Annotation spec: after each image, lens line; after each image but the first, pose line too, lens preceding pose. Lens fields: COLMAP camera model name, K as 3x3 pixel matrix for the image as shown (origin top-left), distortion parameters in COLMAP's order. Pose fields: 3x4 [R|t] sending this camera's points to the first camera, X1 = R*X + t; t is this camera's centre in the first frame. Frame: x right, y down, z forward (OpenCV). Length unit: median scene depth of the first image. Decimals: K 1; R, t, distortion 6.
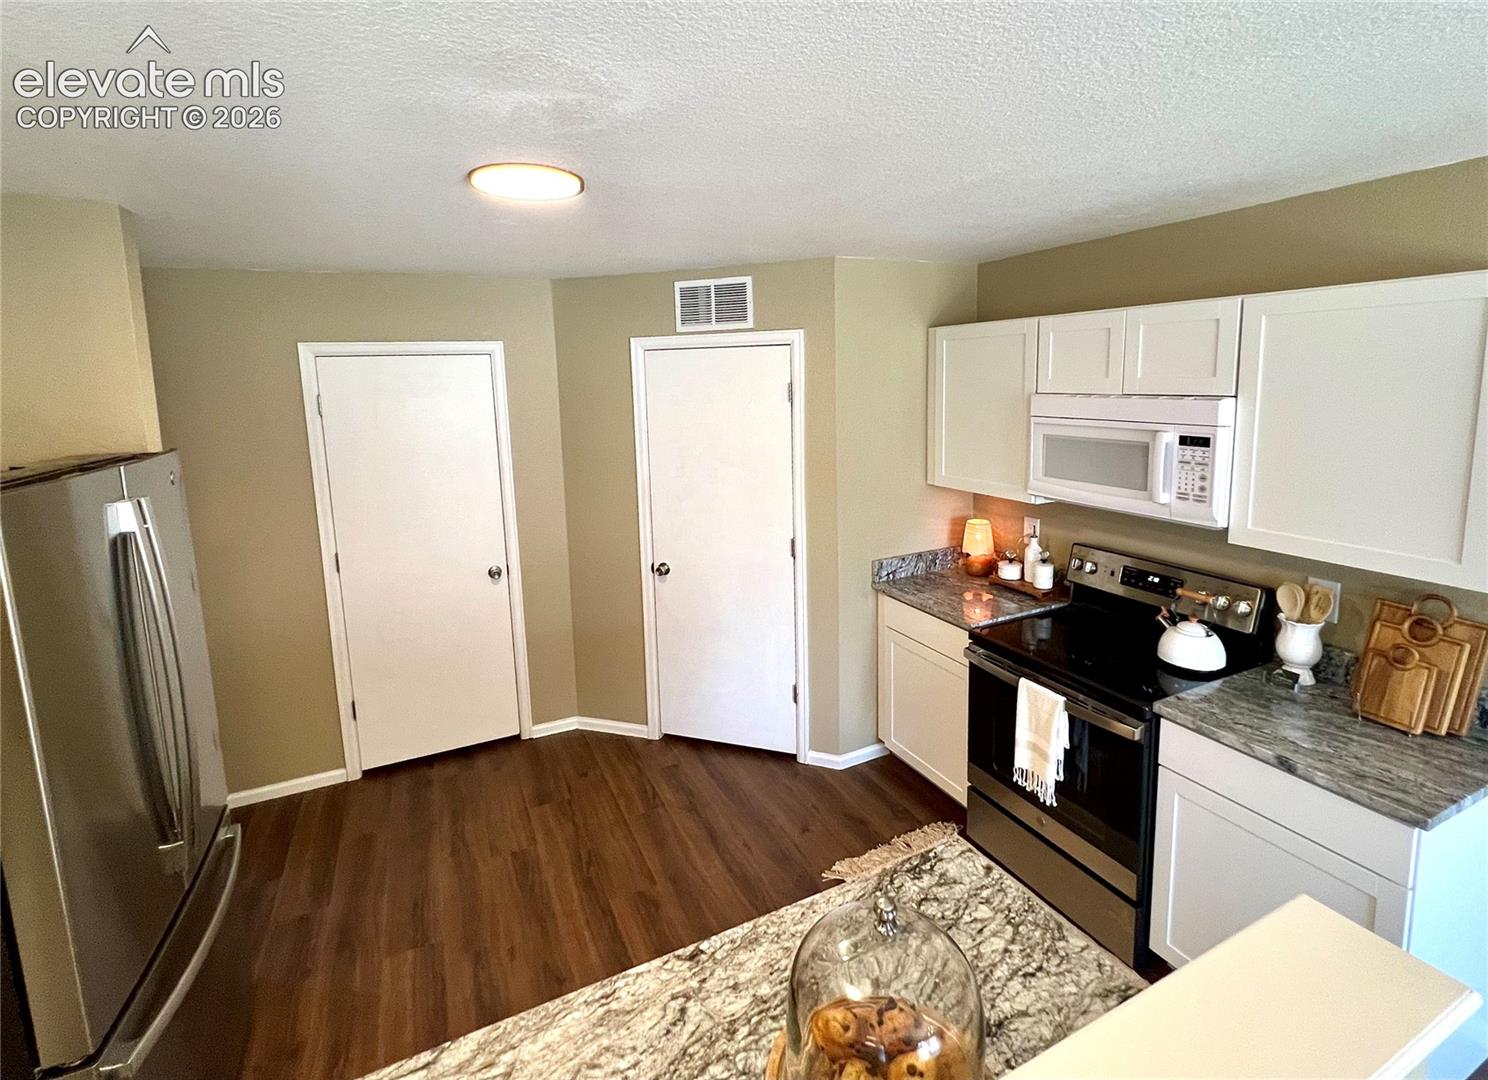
lens RADIAL K [[686.1, 0, 744.8], [0, 686.1, 470.6], [0, 0, 1]] dist [-0.000649, -0.000146]
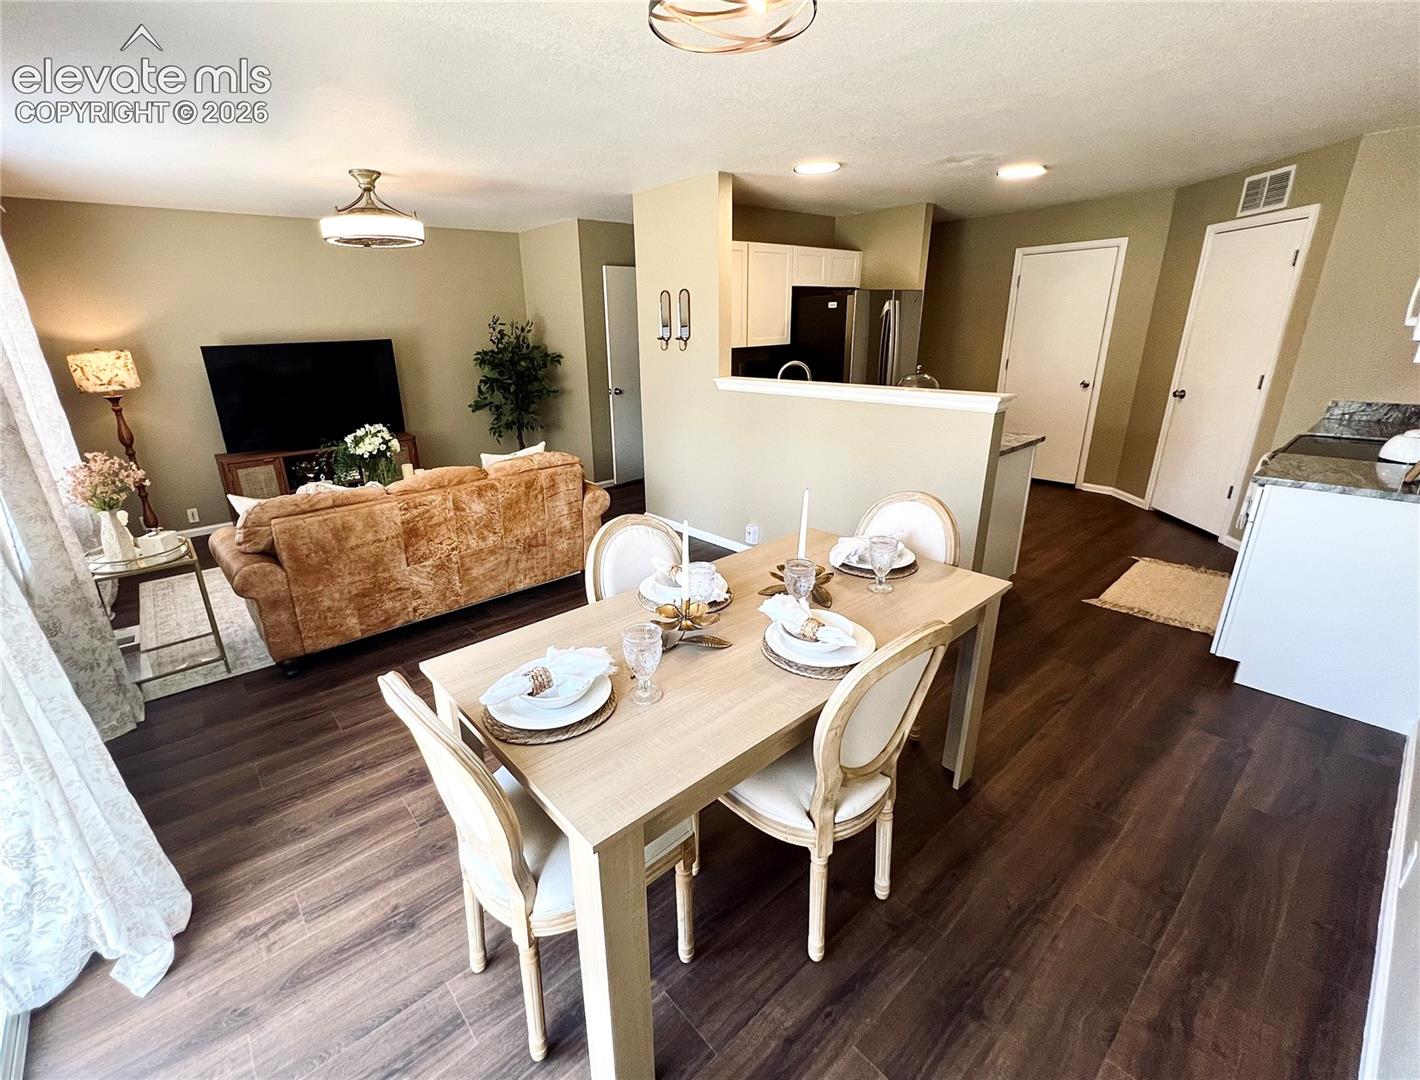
lens RADIAL K [[628.2, 0, 671.4], [0, 628.2, 540.2], [0, 0, 1]] dist [0.000657, 0.000027]
pose [[0.253411, 0.336460, -0.906961, 1.007214], [-0.112730, 0.941447, 0.317756, 0.143367], [0.960768, 0.021719, 0.276502, -0.457115]]
